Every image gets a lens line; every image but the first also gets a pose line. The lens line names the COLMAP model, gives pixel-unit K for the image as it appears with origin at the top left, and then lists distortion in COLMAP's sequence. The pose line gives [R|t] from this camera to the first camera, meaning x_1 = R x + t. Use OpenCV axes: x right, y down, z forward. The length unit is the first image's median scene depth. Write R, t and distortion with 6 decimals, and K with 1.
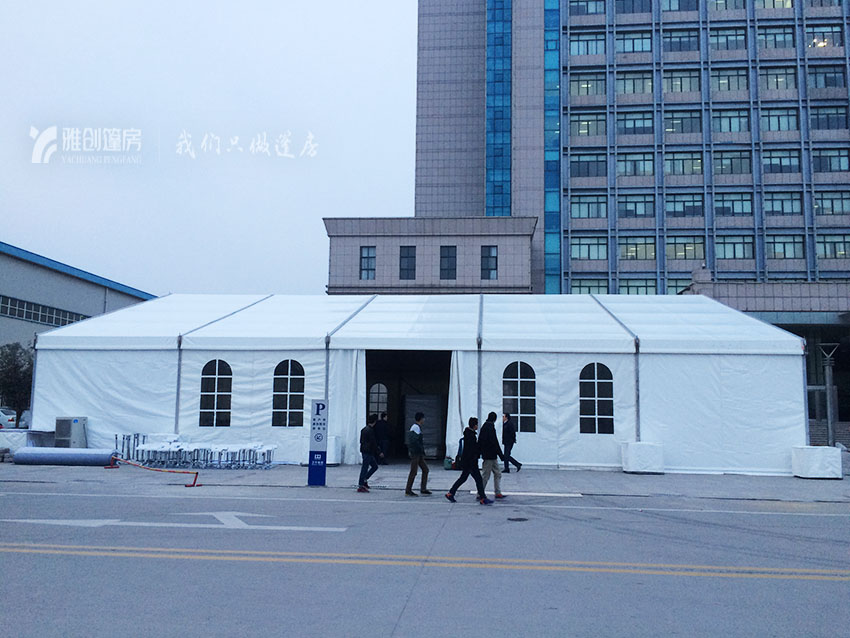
lens RADIAL K [[722.9, 0, 424.0], [0, 722.9, 320.7], [0, 0, 1]] dist [0.051184, -0.030819]
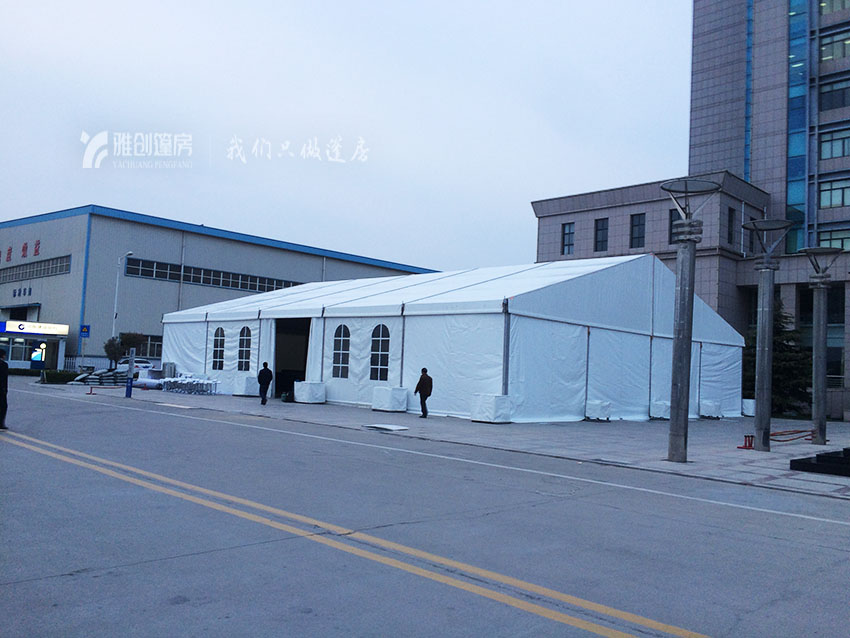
lens RADIAL K [[722.9, 0, 422.3], [0, 722.9, 319.9], [0, 0, 1]] dist [0.051184, -0.030819]
pose [[0.769699, -0.023634, -0.637969, 0.699549], [0.044028, 0.998900, 0.016114, 0.021230], [0.636887, -0.040491, 0.769893, 0.052867]]
